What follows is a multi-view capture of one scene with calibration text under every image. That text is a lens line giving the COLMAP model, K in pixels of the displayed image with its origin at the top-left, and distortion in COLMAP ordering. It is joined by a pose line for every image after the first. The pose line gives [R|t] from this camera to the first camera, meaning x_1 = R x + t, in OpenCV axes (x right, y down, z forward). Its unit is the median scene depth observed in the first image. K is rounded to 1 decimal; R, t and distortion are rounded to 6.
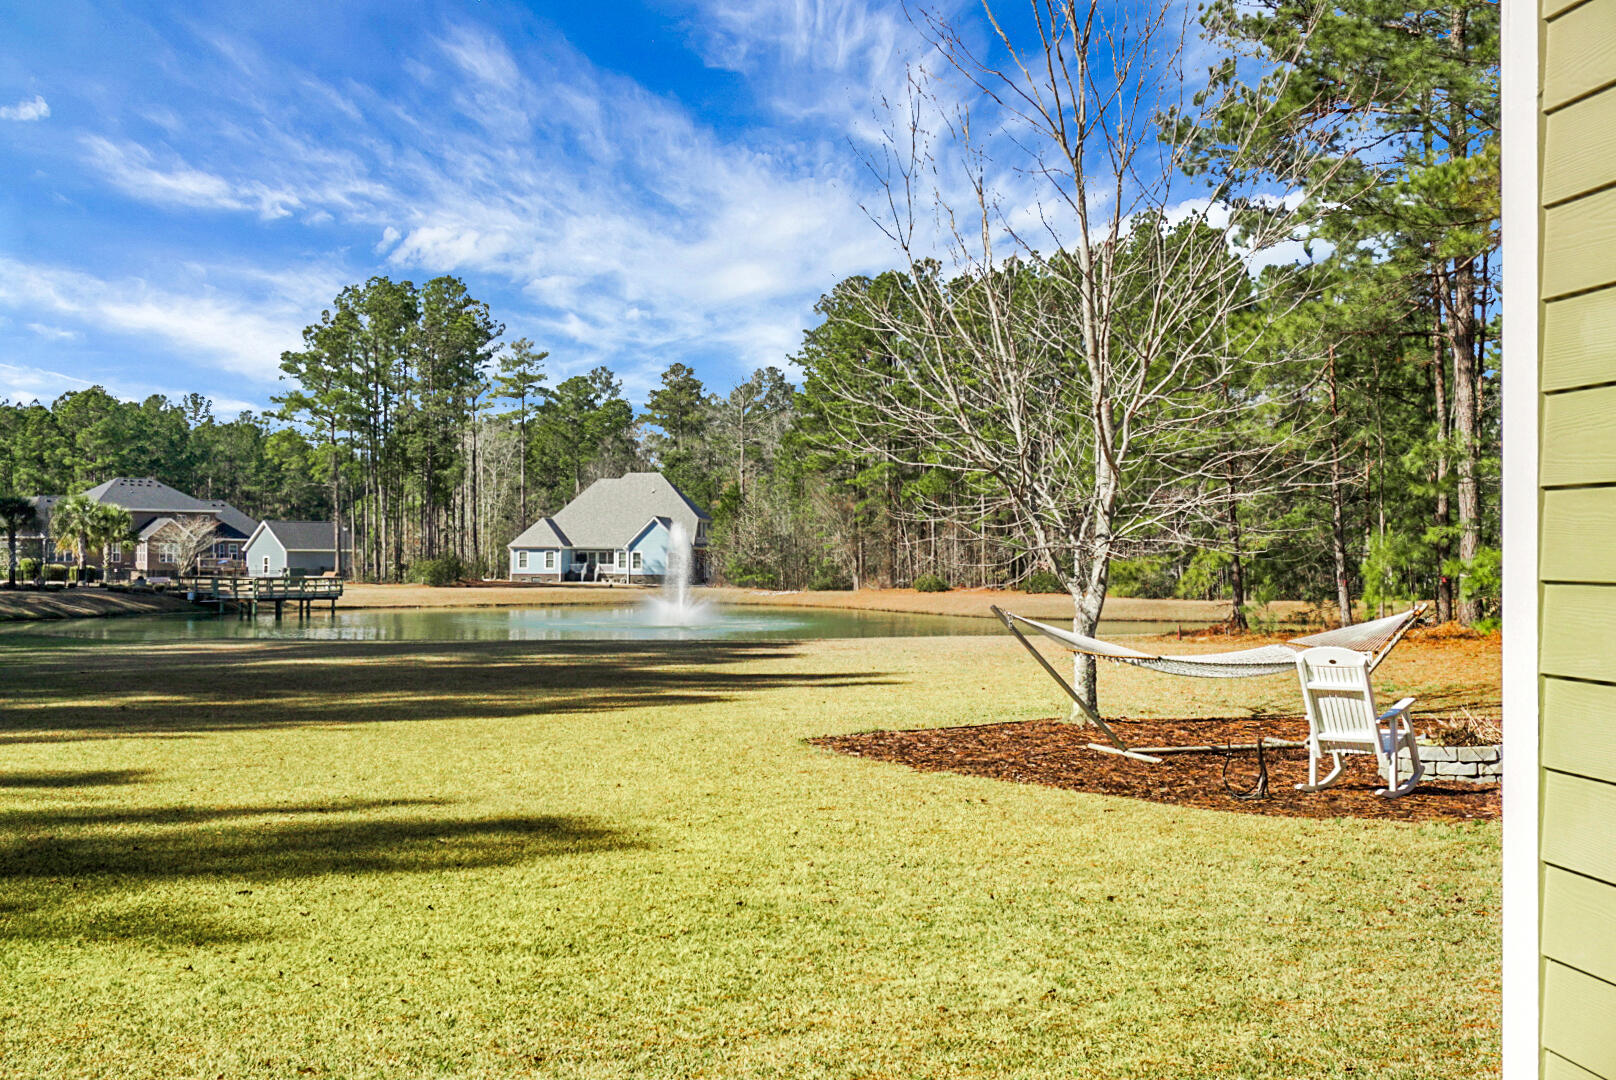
lens RADIAL K [[2027.0, 0, 808.4], [0, 2027.0, 543.7], [0, 0, 1]] dist [0.012547, 0.000000]
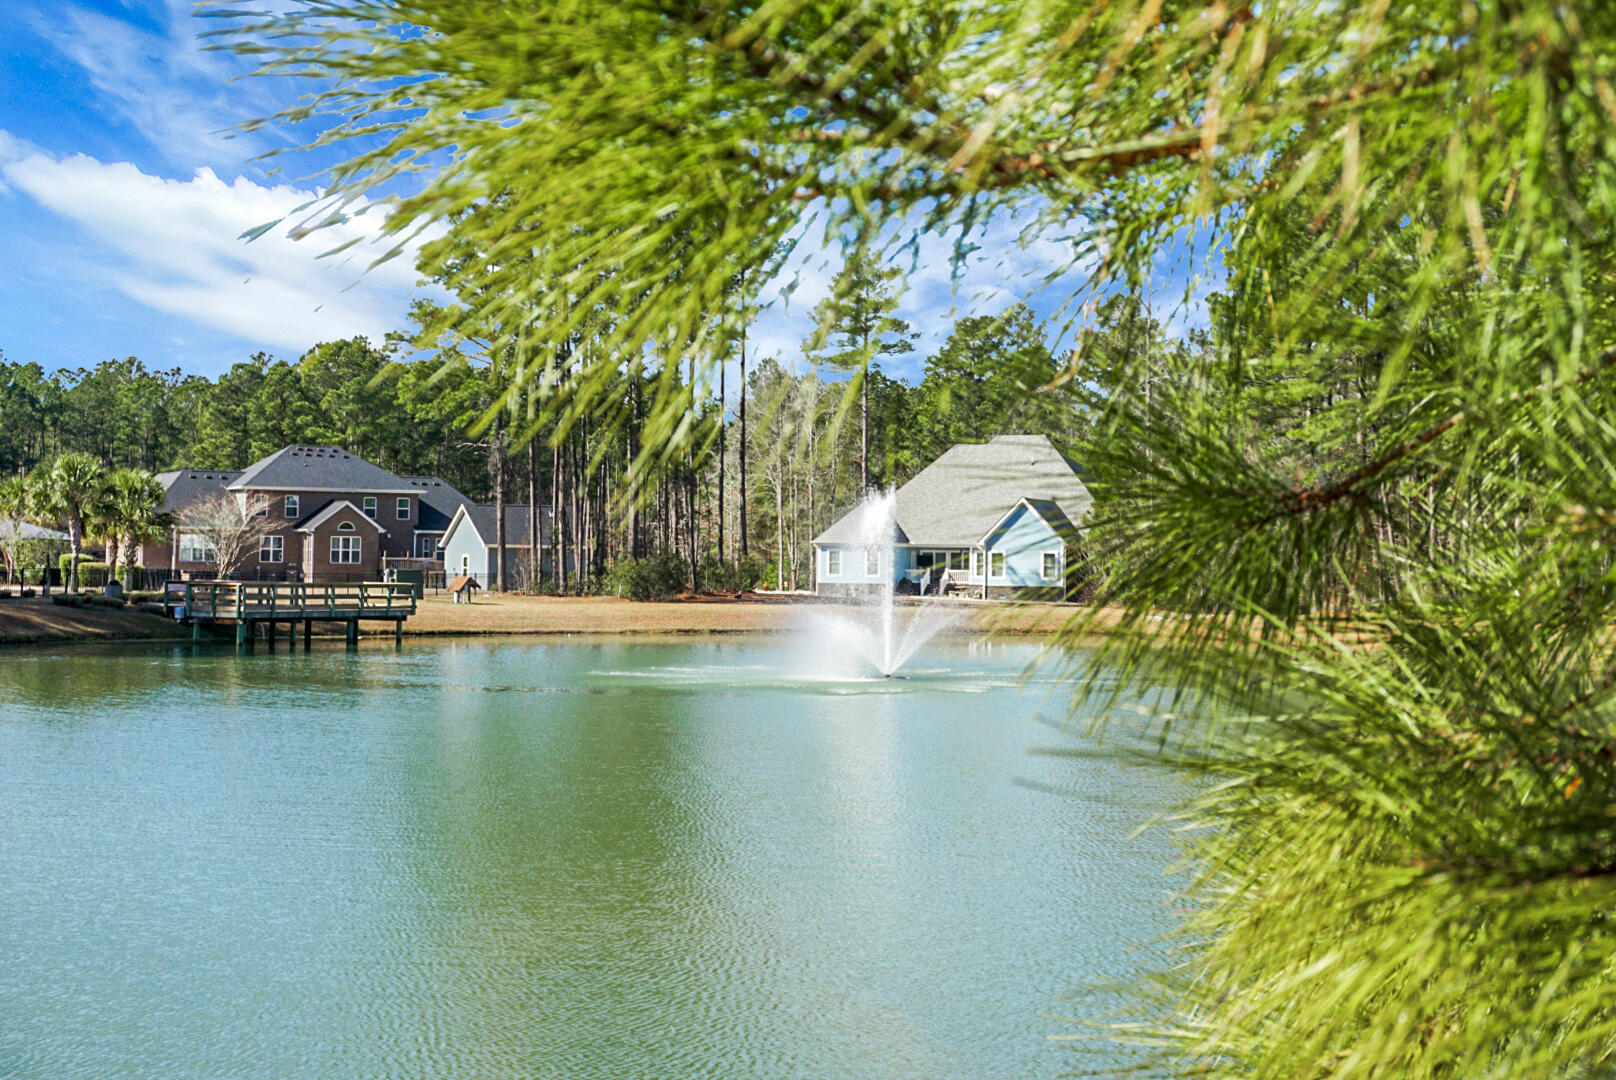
lens RADIAL K [[2304.7, 0, 818.1], [0, 2304.7, 524.4], [0, 0, 1]] dist [0.043193, 0.000000]
pose [[0.971086, 0.002096, -0.238719, 0.038297], [-0.005028, 0.999919, -0.011673, 0.004146], [0.238676, 0.012535, 0.971018, 0.245168]]
